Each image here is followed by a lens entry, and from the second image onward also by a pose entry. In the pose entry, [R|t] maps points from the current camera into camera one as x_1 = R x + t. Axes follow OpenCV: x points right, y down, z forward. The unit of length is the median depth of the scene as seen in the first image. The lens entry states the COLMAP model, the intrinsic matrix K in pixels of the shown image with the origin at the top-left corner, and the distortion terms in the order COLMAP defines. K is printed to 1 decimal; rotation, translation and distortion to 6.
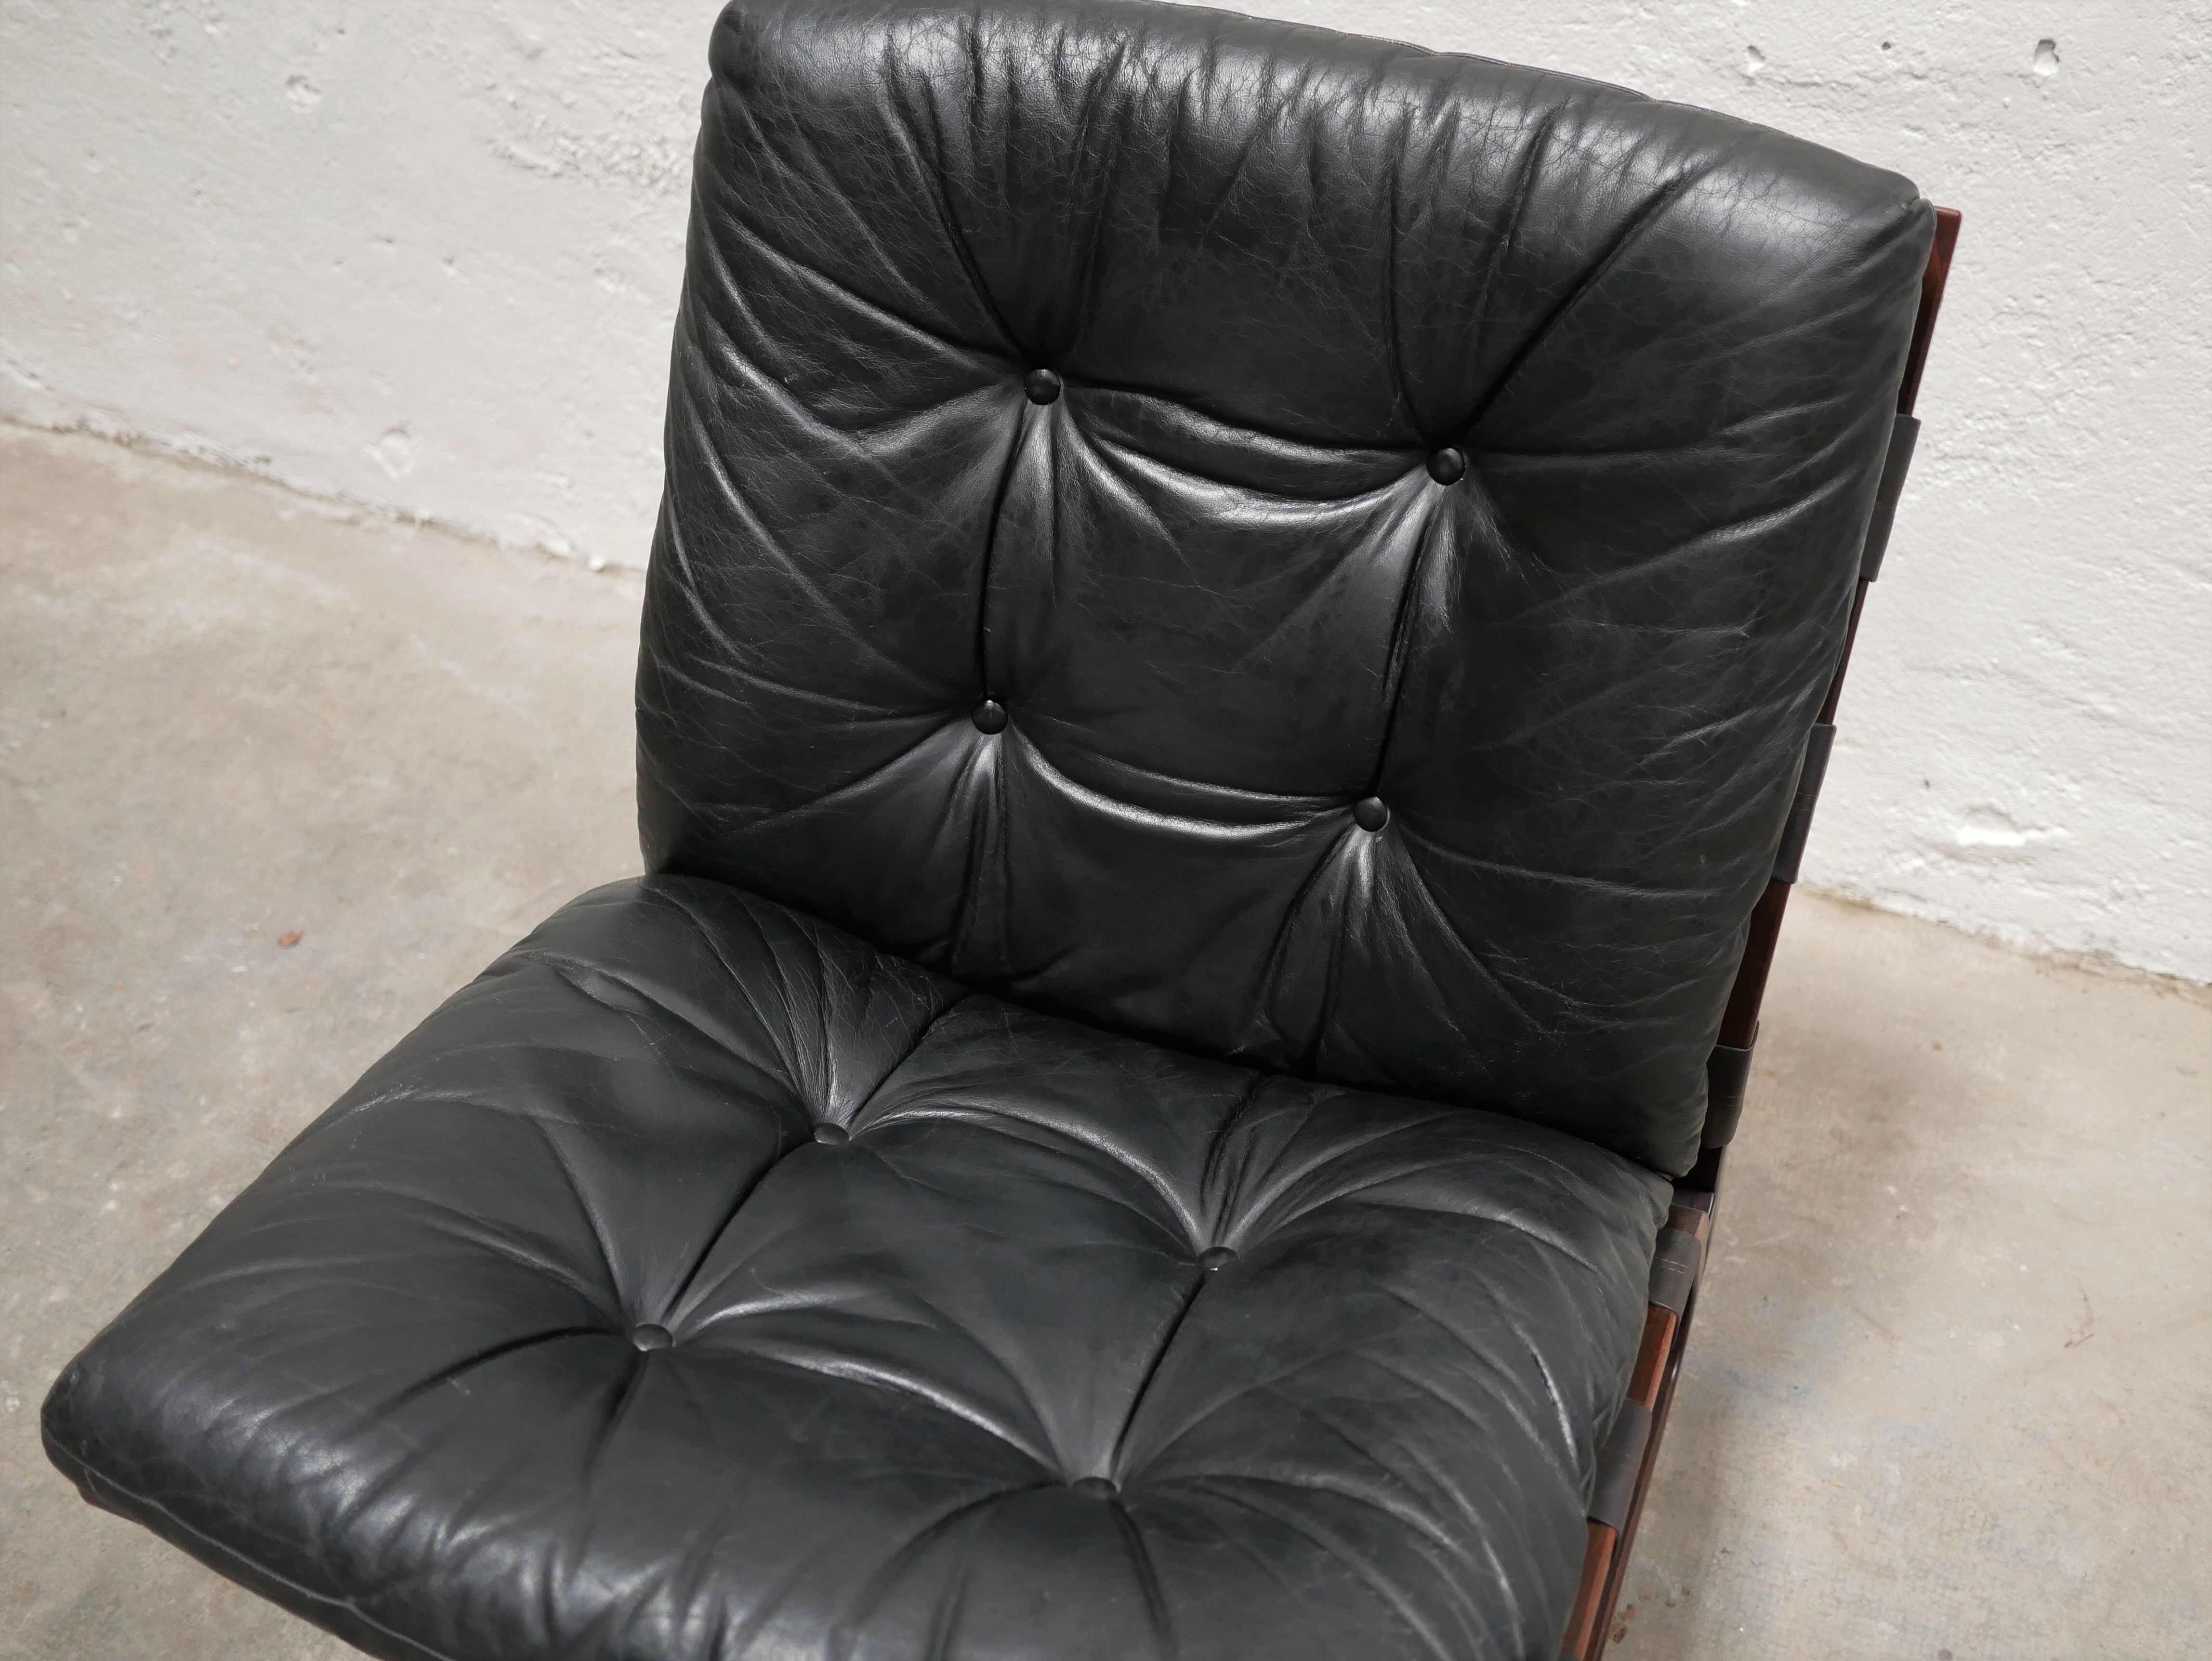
lens RADIAL K [[2517.5, 0, 1100.1], [0, 2517.5, 852.9], [0, 0, 1]] dist [-0.007736, 0.000000]
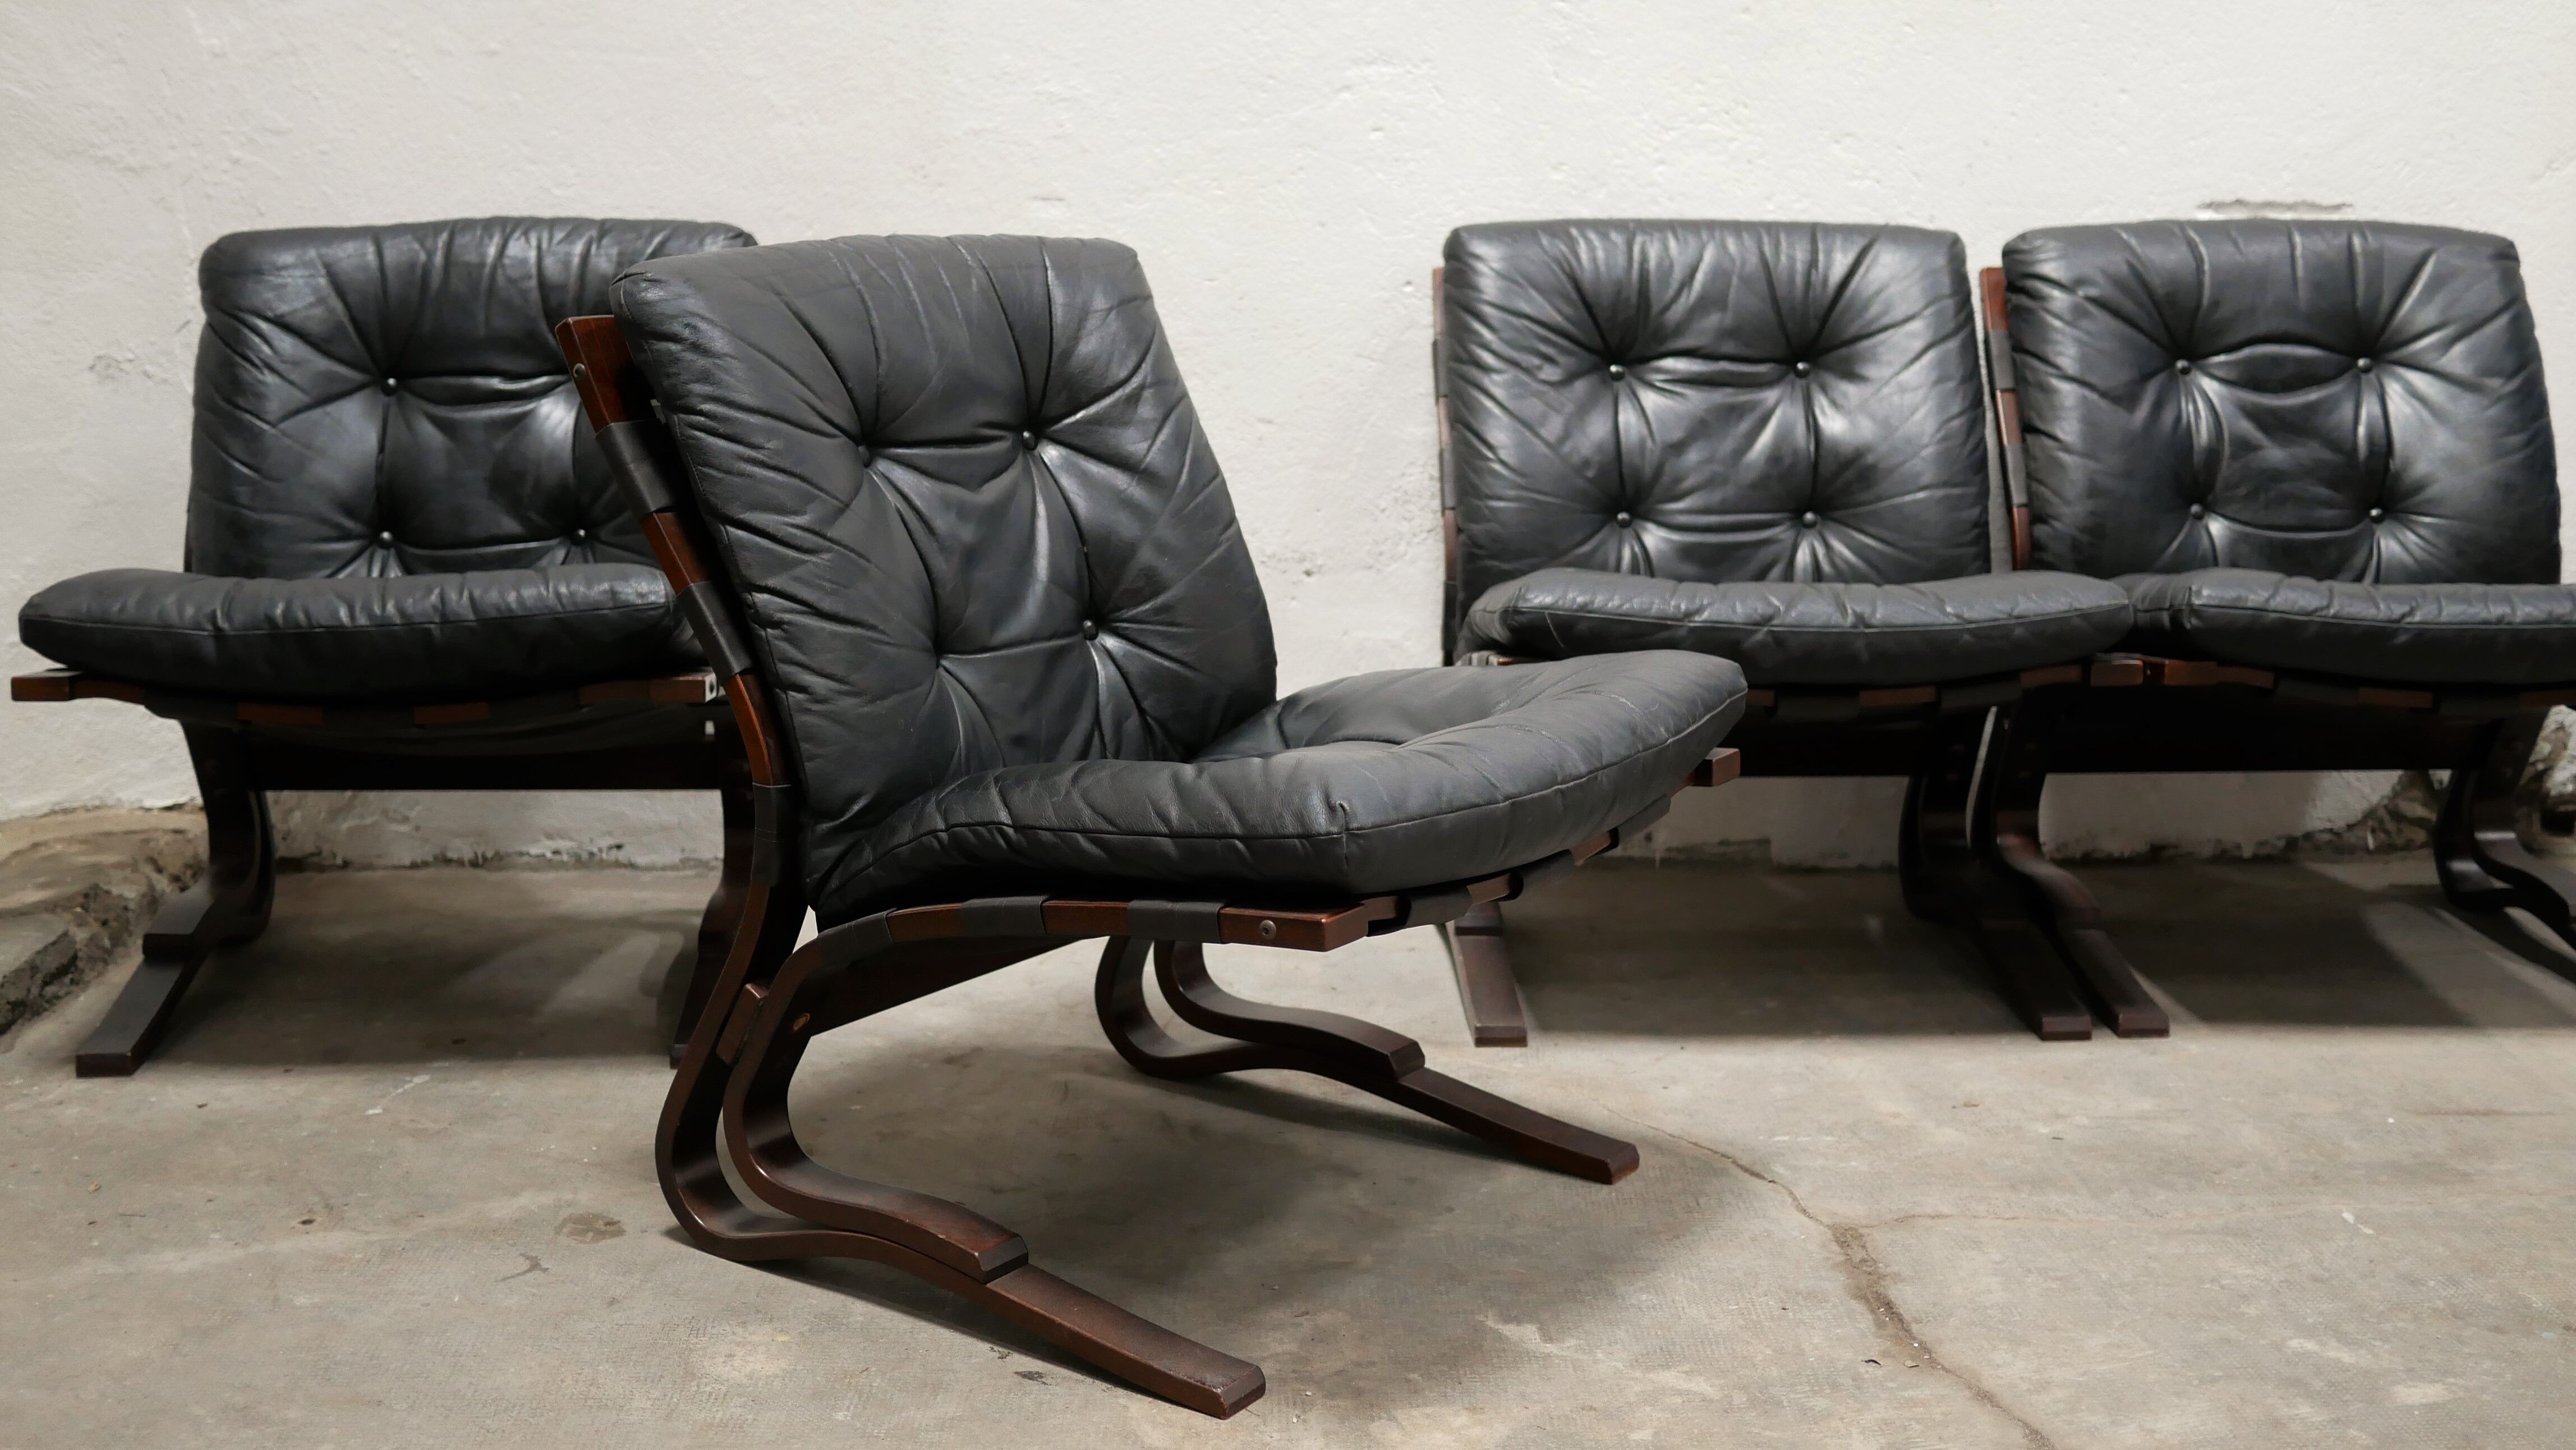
lens RADIAL K [[2941.0, 0, 1283.5], [0, 2941.0, 745.9], [0, 0, 1]] dist [-0.010110, 0.000000]
pose [[0.899288, -0.066769, 0.432230, -0.818886], [0.278689, 0.849136, -0.448665, 0.705519], [-0.337065, 0.523937, 0.782226, -0.418846]]
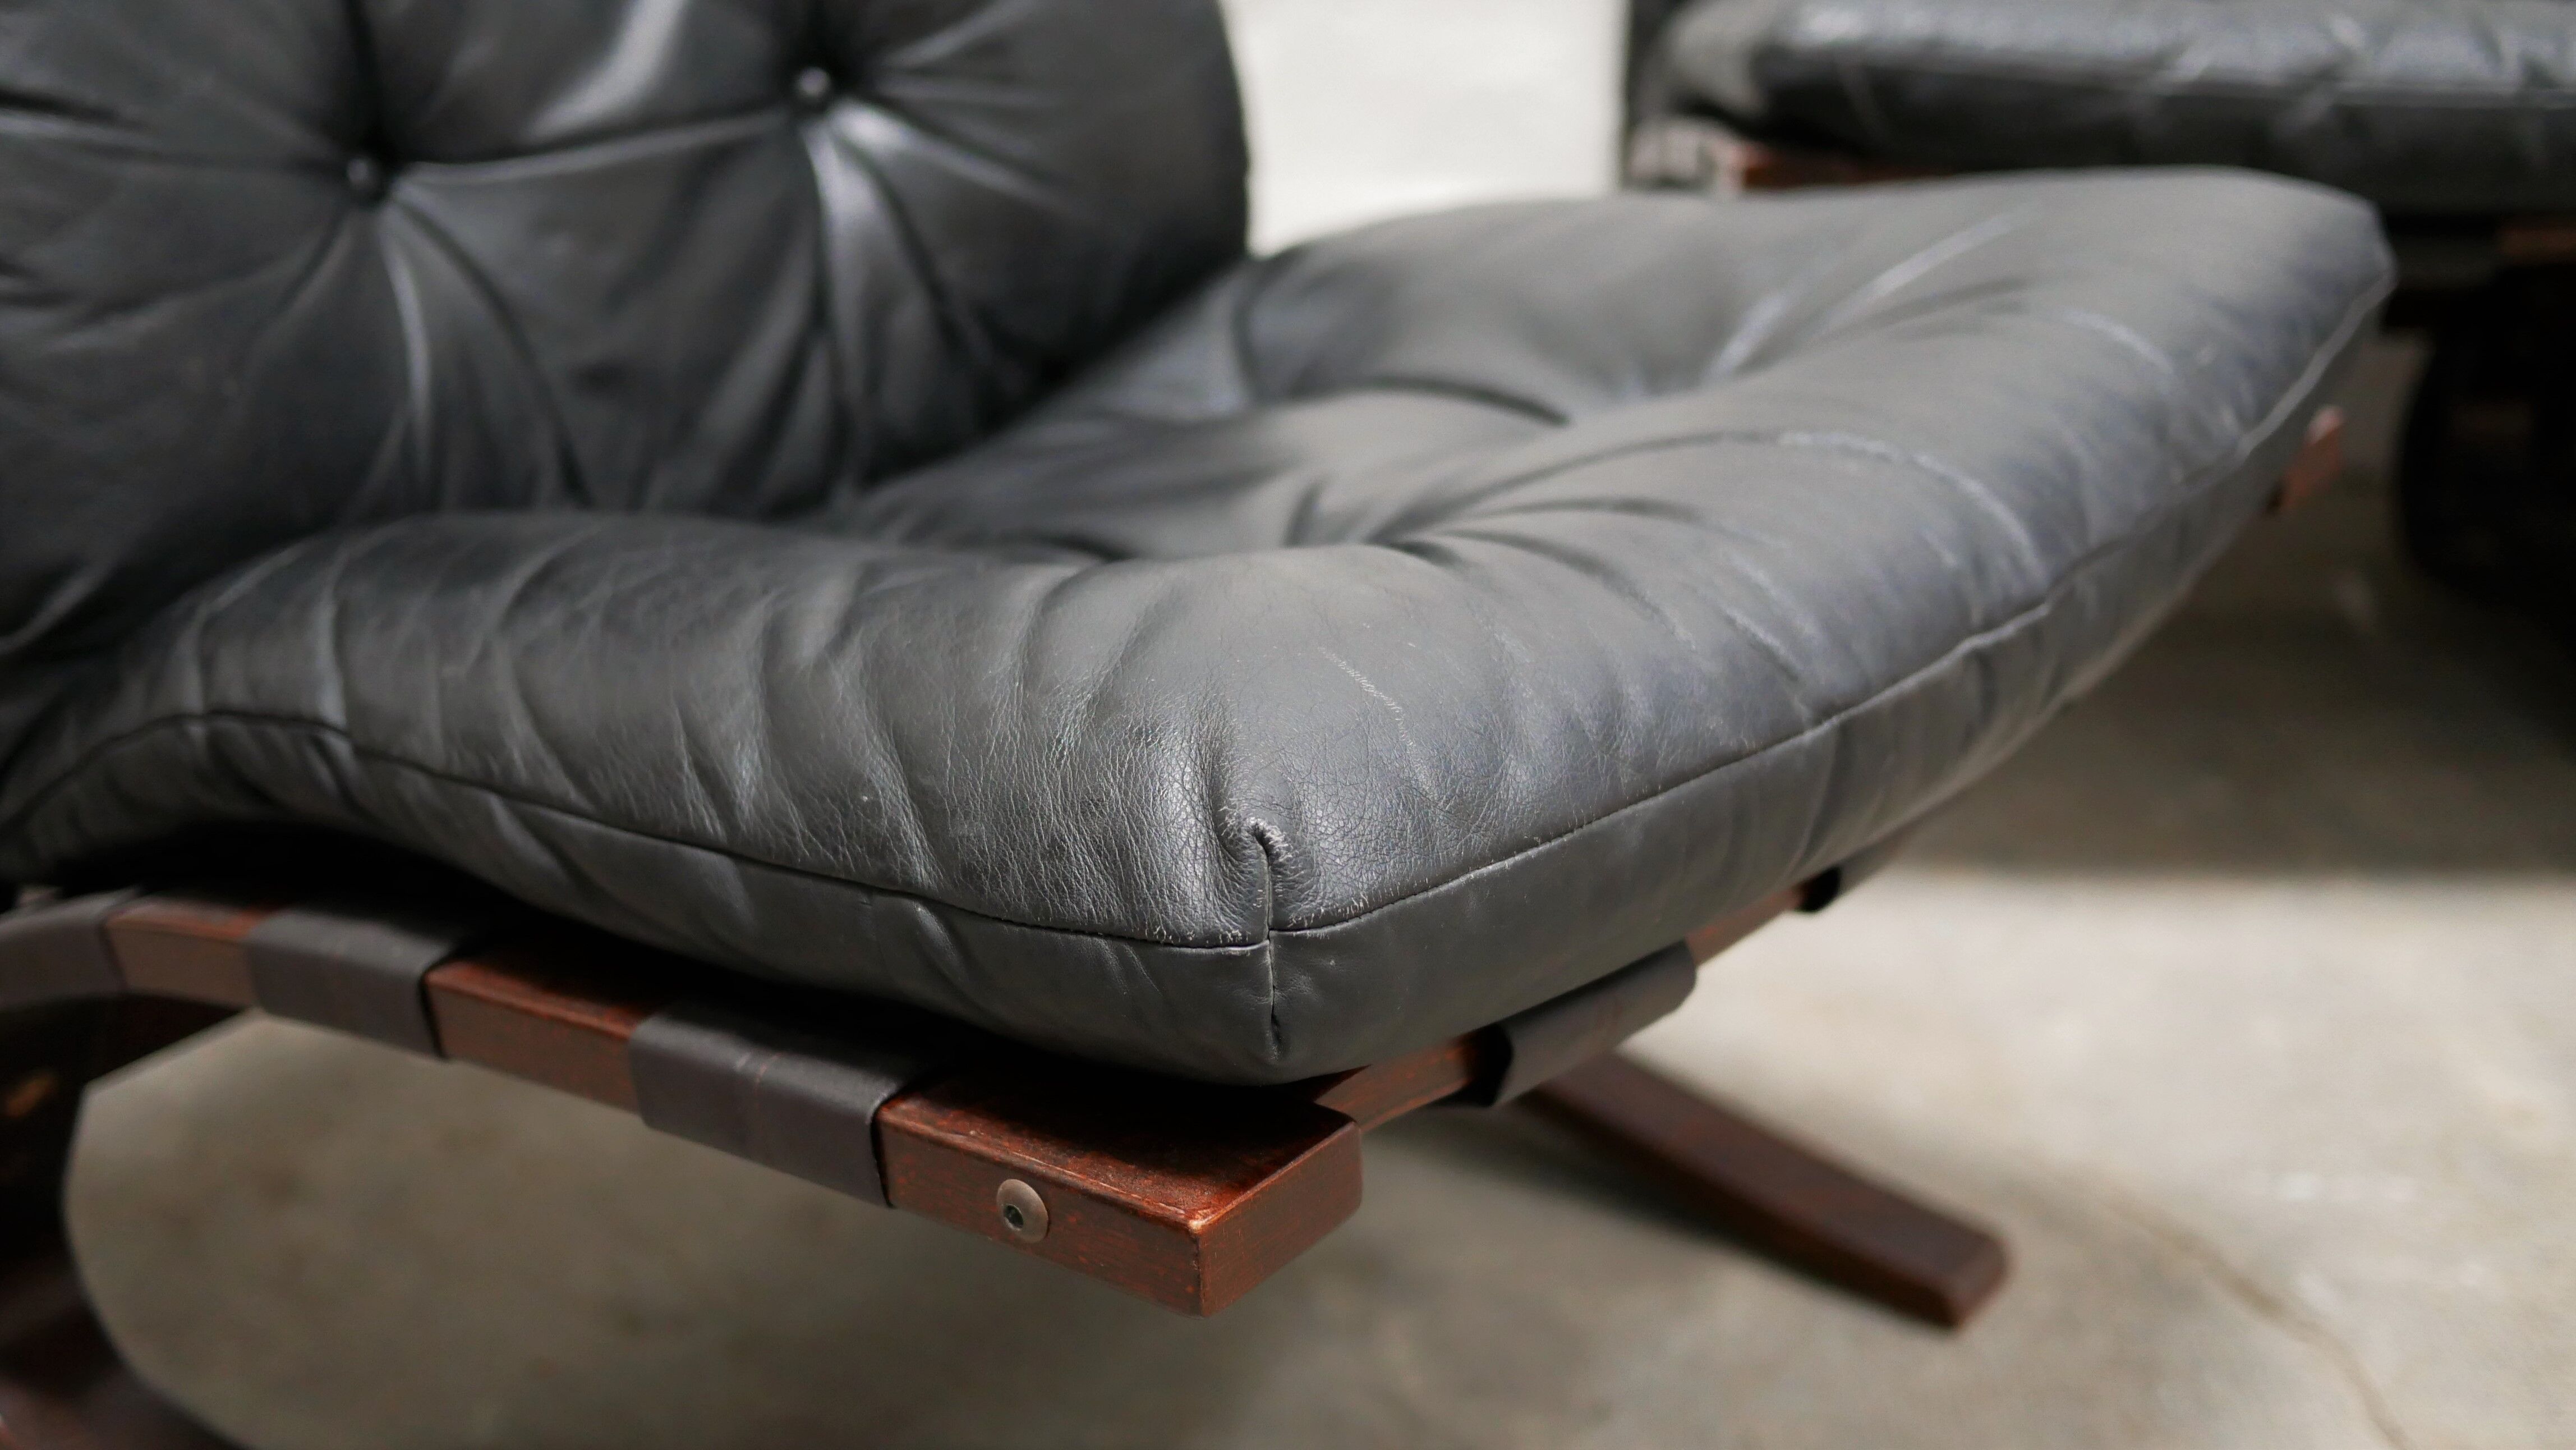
lens RADIAL K [[2941.0, 0, 1279.6], [0, 2941.0, 748.5], [0, 0, 1]] dist [-0.010110, 0.000000]
pose [[0.921578, -0.137464, 0.363040, -0.461670], [0.248418, 0.927476, -0.279422, 0.342940], [-0.298301, 0.347694, 0.888890, 0.126646]]
